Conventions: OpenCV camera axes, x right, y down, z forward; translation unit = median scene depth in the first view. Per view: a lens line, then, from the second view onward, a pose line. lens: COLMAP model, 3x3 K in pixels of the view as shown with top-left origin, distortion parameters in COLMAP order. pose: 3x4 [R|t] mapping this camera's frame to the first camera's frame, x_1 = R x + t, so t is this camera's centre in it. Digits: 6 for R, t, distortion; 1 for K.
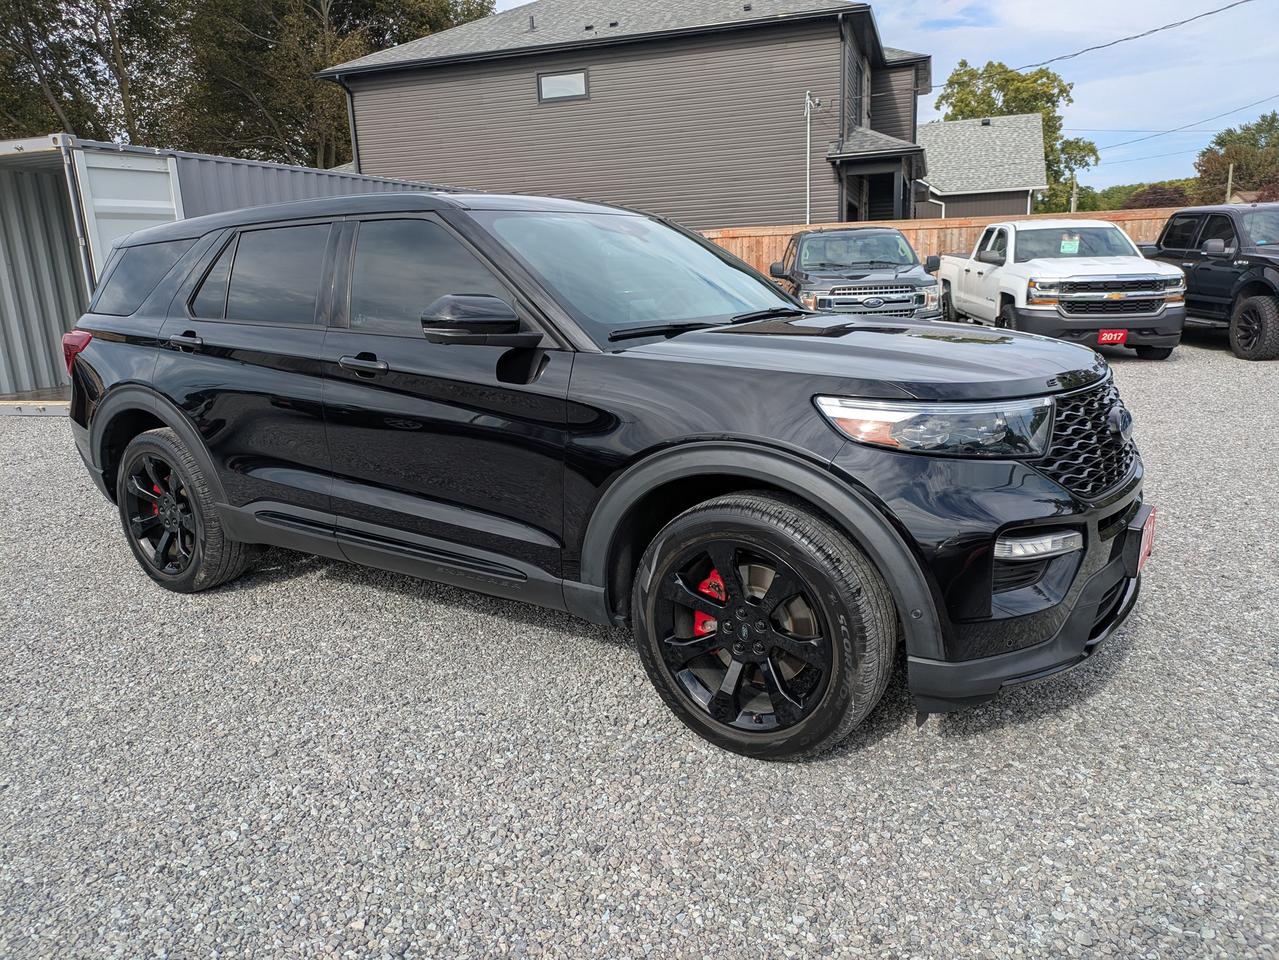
lens RADIAL K [[944.8, 0, 646.5], [0, 944.8, 486.5], [0, 0, 1]] dist [0.027861, -0.012753]
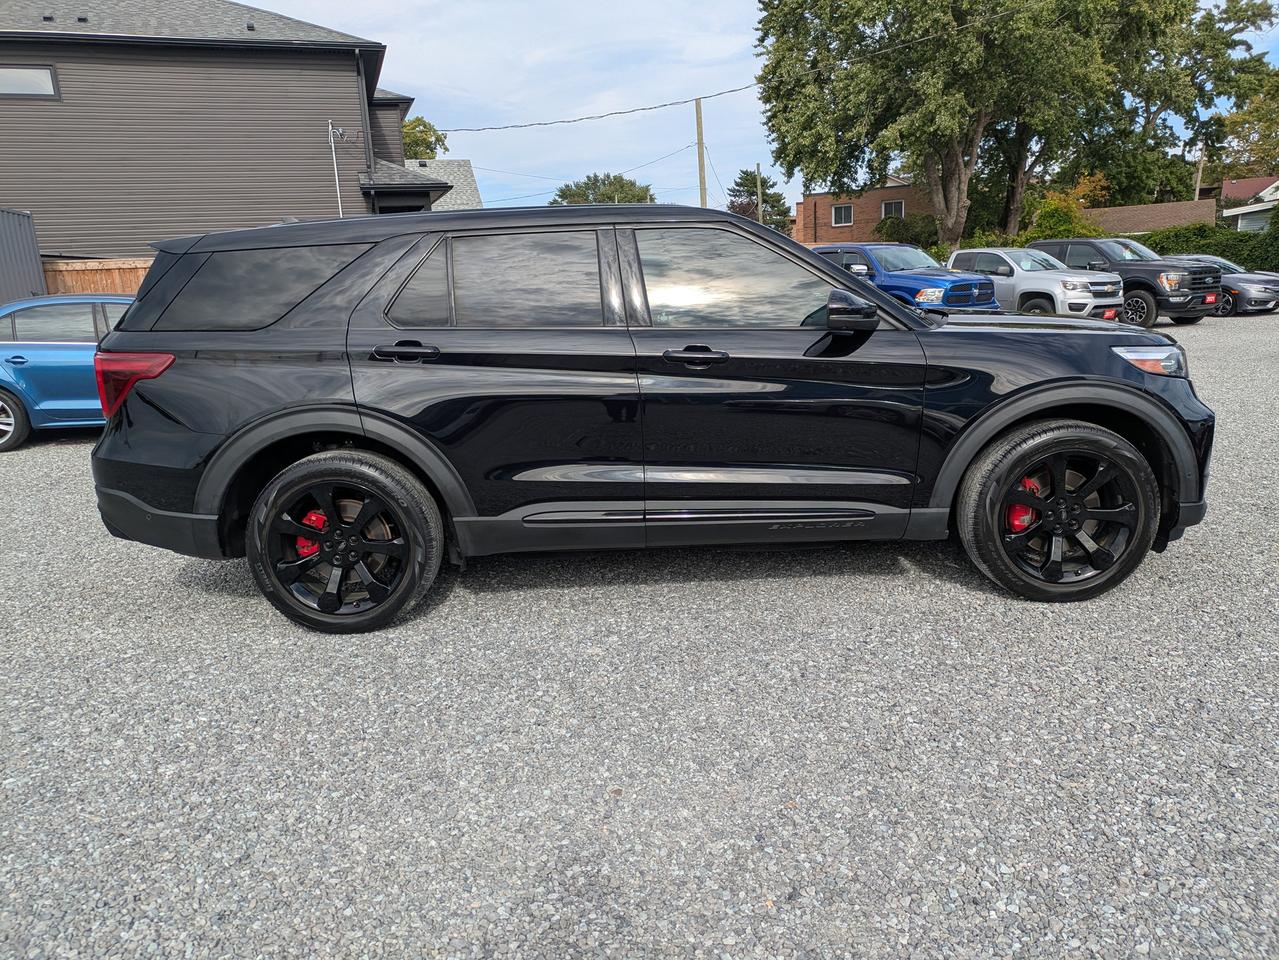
lens RADIAL K [[944.8, 0, 630.9], [0, 944.8, 480.8], [0, 0, 1]] dist [0.027861, -0.012753]
pose [[0.811830, -0.116968, 0.572058, -0.186674], [0.139580, 0.990201, 0.004381, 0.000243], [-0.566965, 0.076292, 0.820202, 0.026467]]
